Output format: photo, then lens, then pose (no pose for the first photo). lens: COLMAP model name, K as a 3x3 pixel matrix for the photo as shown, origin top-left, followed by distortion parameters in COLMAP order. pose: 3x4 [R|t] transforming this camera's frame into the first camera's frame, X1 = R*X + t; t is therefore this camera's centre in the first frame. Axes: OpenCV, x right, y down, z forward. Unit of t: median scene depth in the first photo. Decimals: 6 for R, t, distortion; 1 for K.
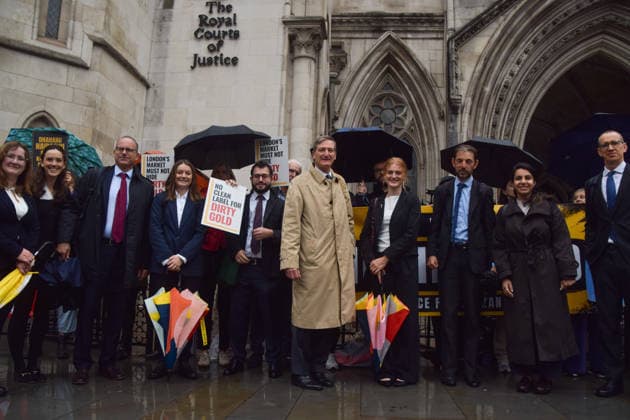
lens RADIAL K [[509.0, 0, 318.5], [0, 509.0, 219.4], [0, 0, 1]] dist [-0.173320, 0.143736]
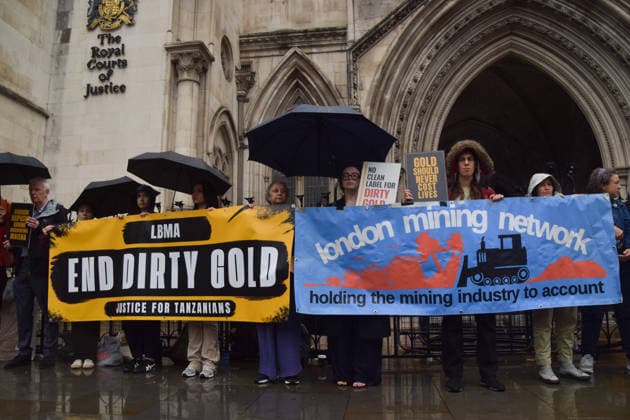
lens RADIAL K [[504.5, 0, 318.7], [0, 504.5, 212.3], [0, 0, 1]] dist [-0.158072, 0.123521]
pose [[0.998141, -0.048412, -0.037034, 0.273948], [0.046885, 0.998057, -0.041043, 0.010292], [0.038949, 0.039230, 0.998471, -0.020887]]
